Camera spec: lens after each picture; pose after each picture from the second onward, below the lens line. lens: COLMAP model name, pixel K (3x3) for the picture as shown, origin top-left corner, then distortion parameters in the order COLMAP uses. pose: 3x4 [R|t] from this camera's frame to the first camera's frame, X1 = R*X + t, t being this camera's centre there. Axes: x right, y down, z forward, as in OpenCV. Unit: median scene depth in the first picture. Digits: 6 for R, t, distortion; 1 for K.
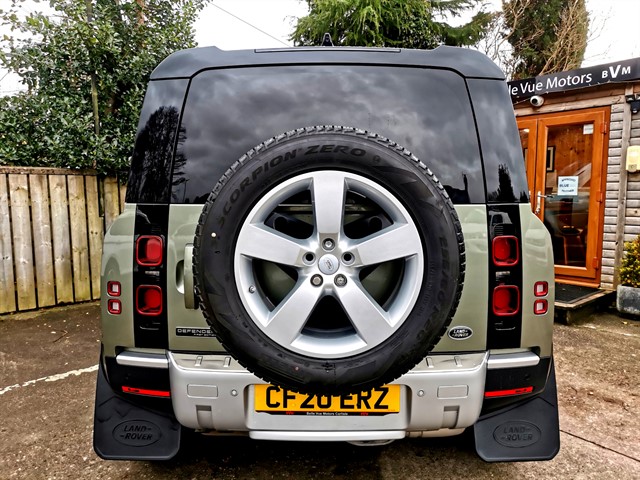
lens RADIAL K [[485.4, 0, 322.8], [0, 485.4, 243.2], [0, 0, 1]] dist [0.049476, -0.035999]
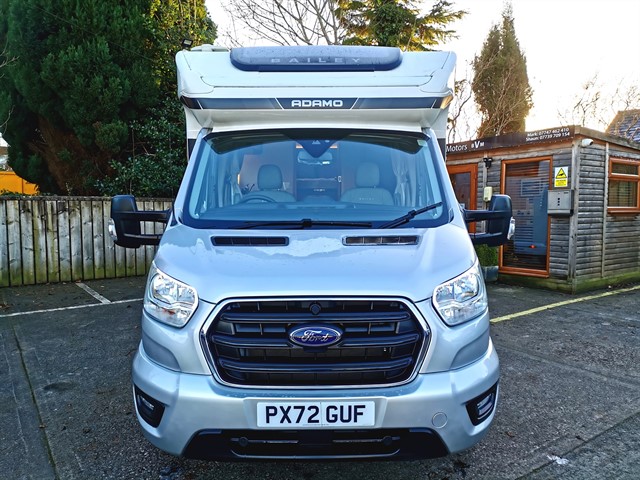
lens RADIAL K [[485.4, 0, 322.1], [0, 485.4, 241.8], [0, 0, 1]] dist [0.049476, -0.035999]
pose [[0.995186, 0.012472, -0.097202, 0.209993], [-0.016683, 0.998952, -0.042633, 0.078009], [0.096569, 0.044049, 0.994351, -0.738423]]
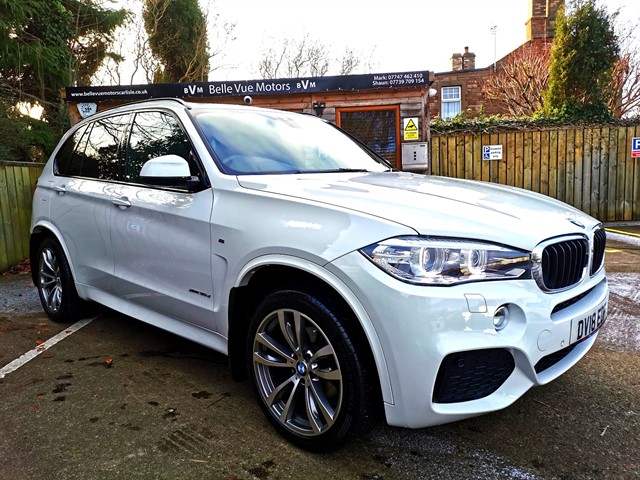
lens RADIAL K [[485.4, 0, 315.2], [0, 485.4, 243.2], [0, 0, 1]] dist [0.049476, -0.035999]
pose [[0.673468, -0.114412, 0.730308, -0.418079], [0.115300, 0.992116, 0.049102, 0.026057], [-0.730169, 0.051136, 0.681351, 0.072839]]
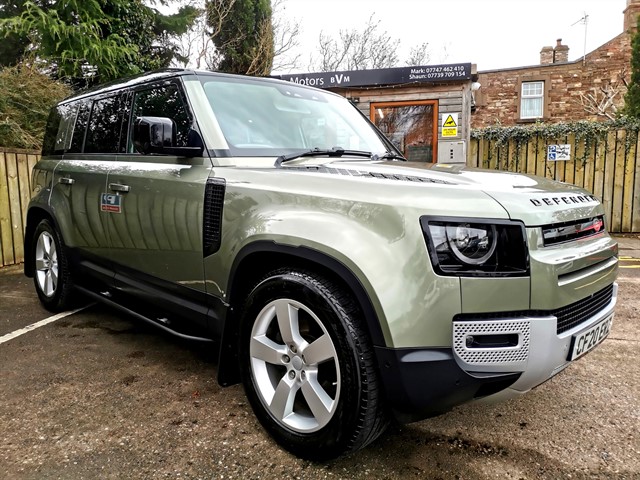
lens RADIAL K [[485.4, 0, 314.0], [0, 485.4, 245.3], [0, 0, 1]] dist [0.049476, -0.035999]
pose [[0.785907, -0.084875, 0.612492, -0.302271], [0.074663, 0.996313, 0.042260, 0.040334], [-0.613820, 0.012518, 0.789346, -0.000592]]
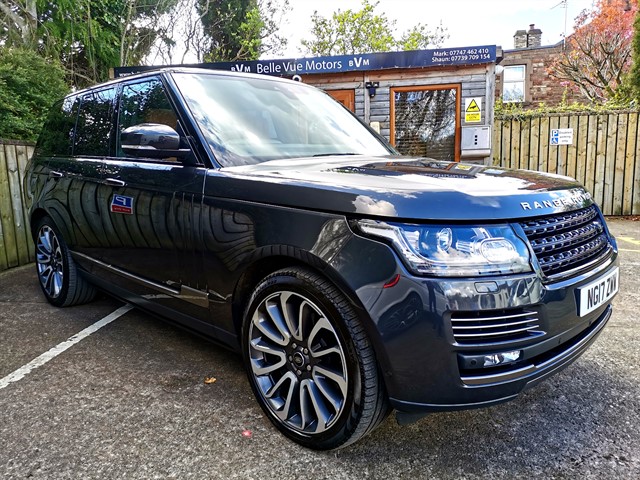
lens RADIAL K [[485.4, 0, 313.6], [0, 485.4, 246.2], [0, 0, 1]] dist [0.049476, -0.035999]
pose [[0.746168, -0.121984, 0.654487, -0.369943], [0.094708, 0.992522, 0.077013, 0.017022], [-0.658987, 0.004520, 0.752141, 0.118954]]
